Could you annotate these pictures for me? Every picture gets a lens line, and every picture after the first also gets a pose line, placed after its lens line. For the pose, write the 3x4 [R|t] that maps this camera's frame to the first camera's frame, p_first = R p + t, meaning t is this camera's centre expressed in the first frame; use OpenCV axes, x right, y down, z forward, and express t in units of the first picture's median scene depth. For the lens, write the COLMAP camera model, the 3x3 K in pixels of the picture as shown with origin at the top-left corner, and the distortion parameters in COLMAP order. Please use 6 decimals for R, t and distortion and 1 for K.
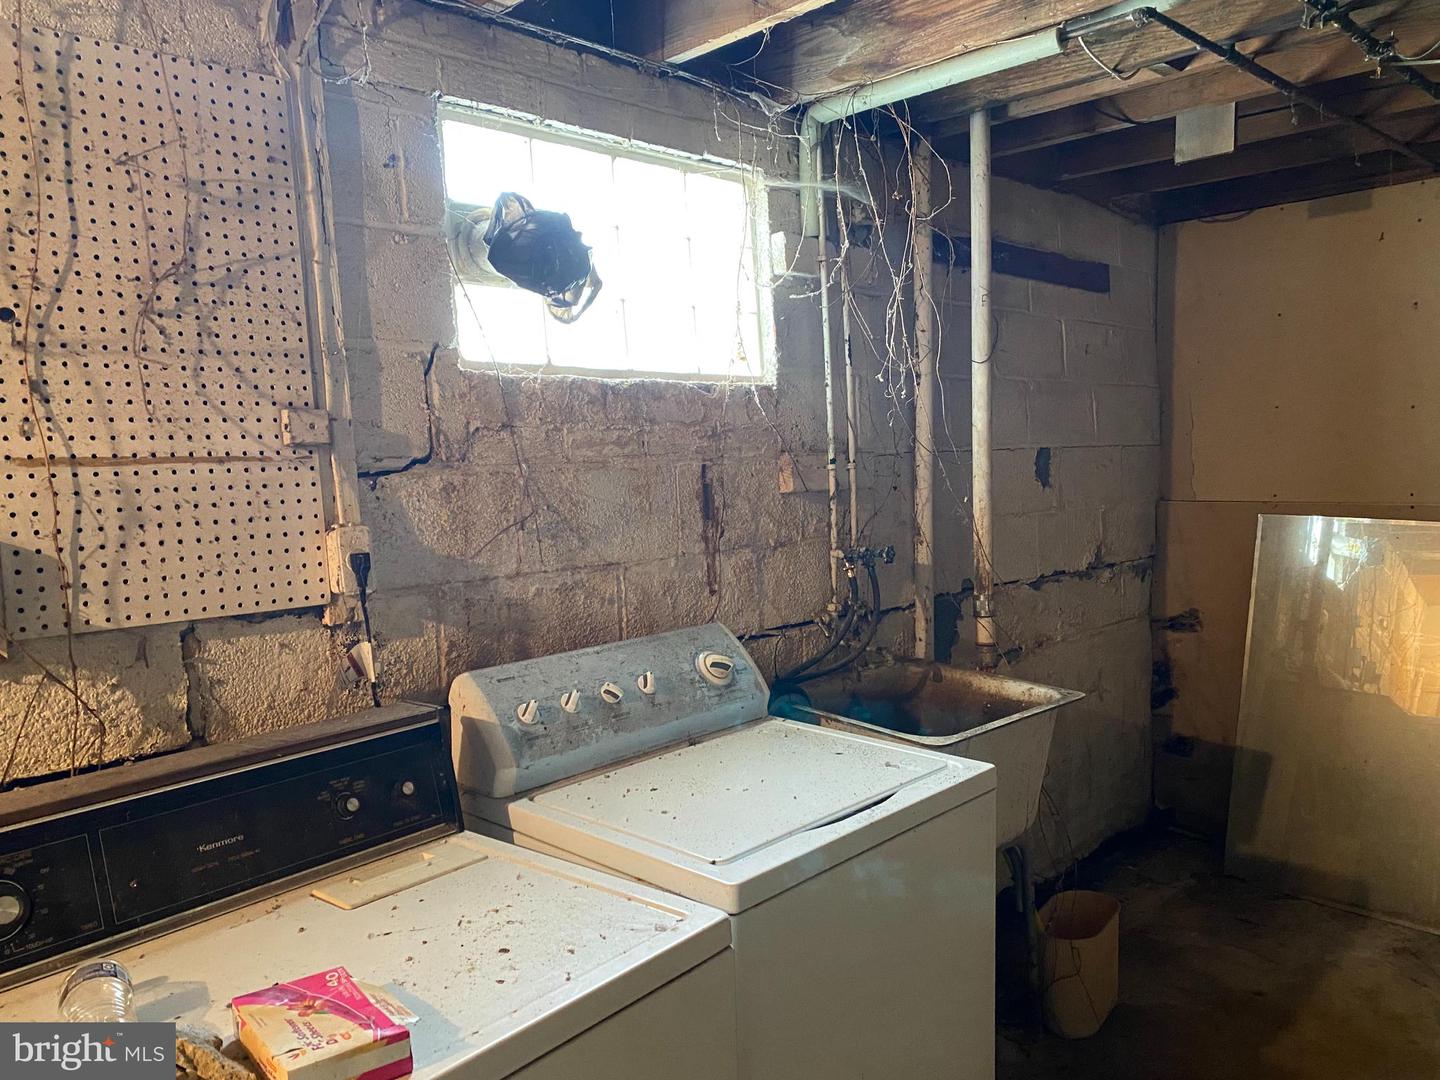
lens RADIAL K [[1115.4, 0, 717.7], [0, 1115.4, 532.5], [0, 0, 1]] dist [0.027359, -0.008308]
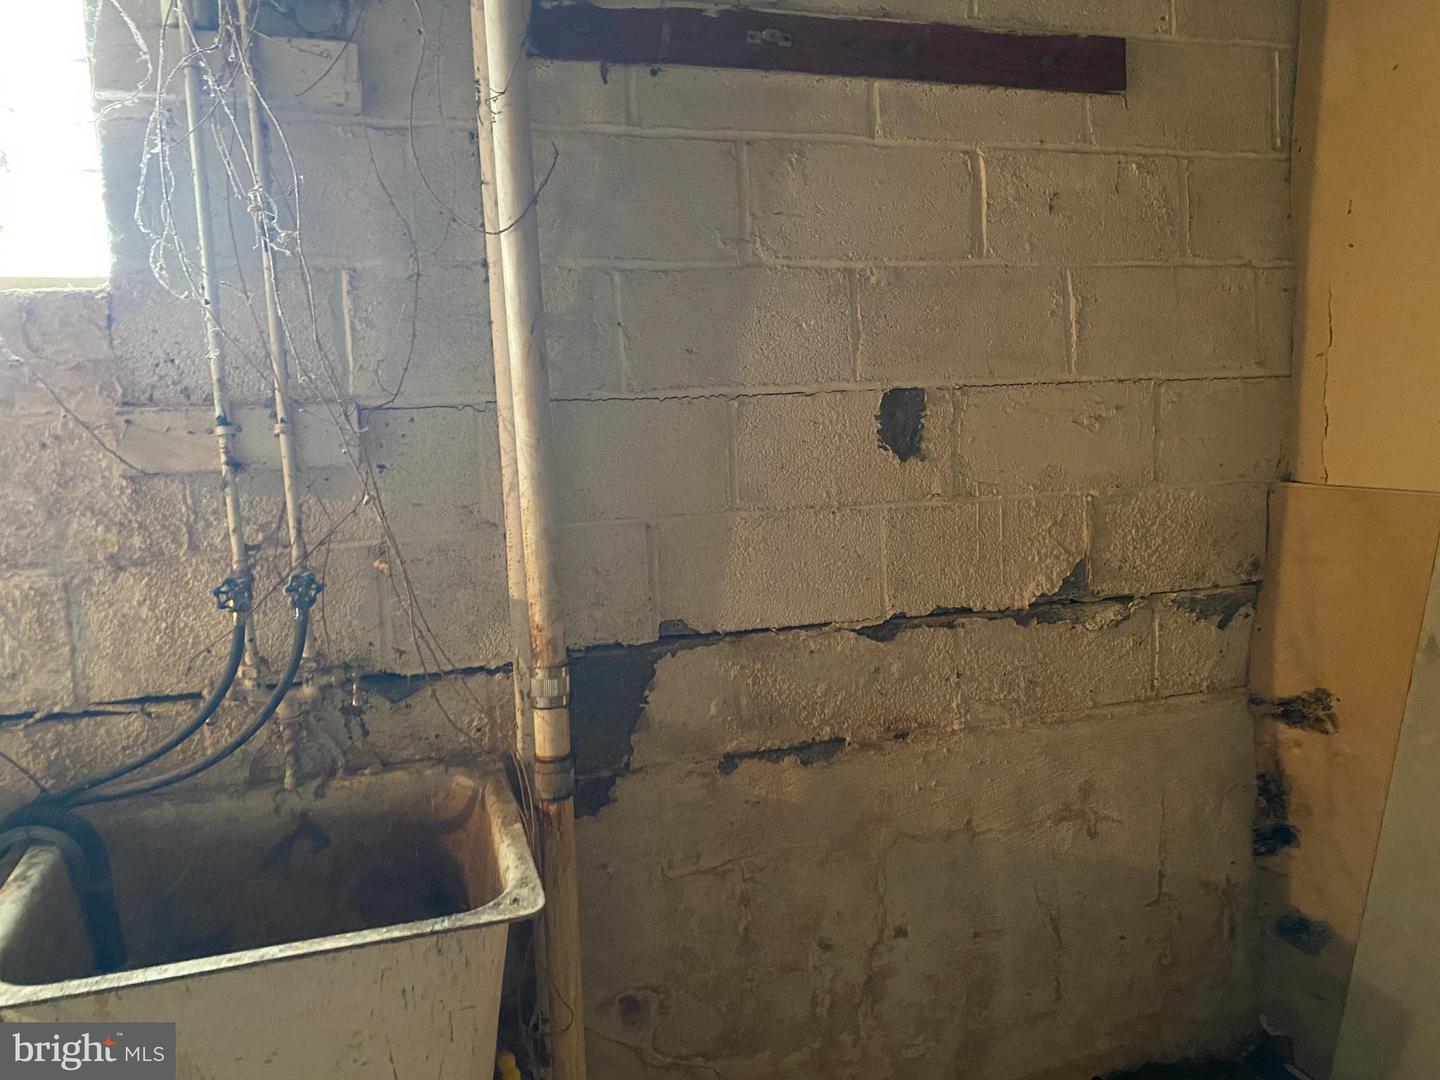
lens RADIAL K [[1115.4, 0, 717.7], [0, 1115.4, 532.5], [0, 0, 1]] dist [0.027359, -0.008308]
pose [[0.894546, 0.049936, -0.444177, 1.635457], [-0.021806, 0.997432, 0.068217, -0.143550], [0.446443, -0.051338, 0.893338, 1.651632]]
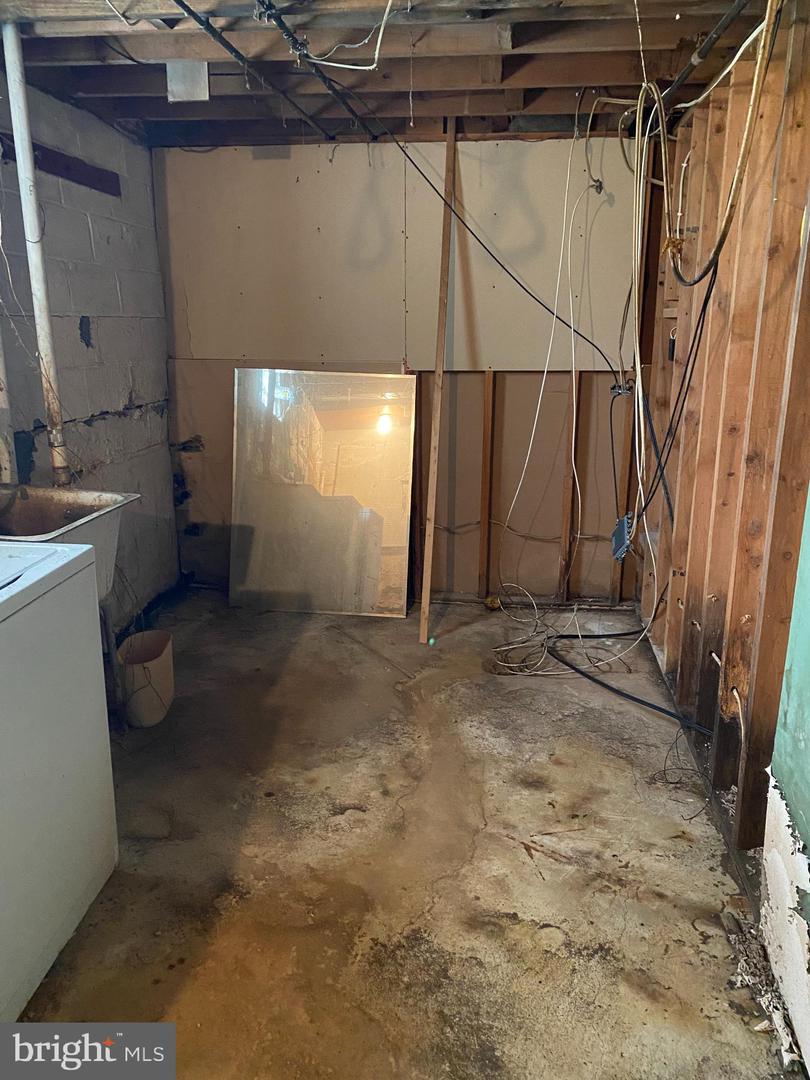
lens RADIAL K [[836.6, 0, 405.0], [0, 836.6, 540.0], [0, 0, 1]] dist [0.027359, -0.008308]
pose [[0.786543, -0.131996, 0.603264, -0.148333], [0.024020, 0.982689, 0.183698, 0.033852], [-0.617069, -0.129996, 0.776098, -0.103180]]
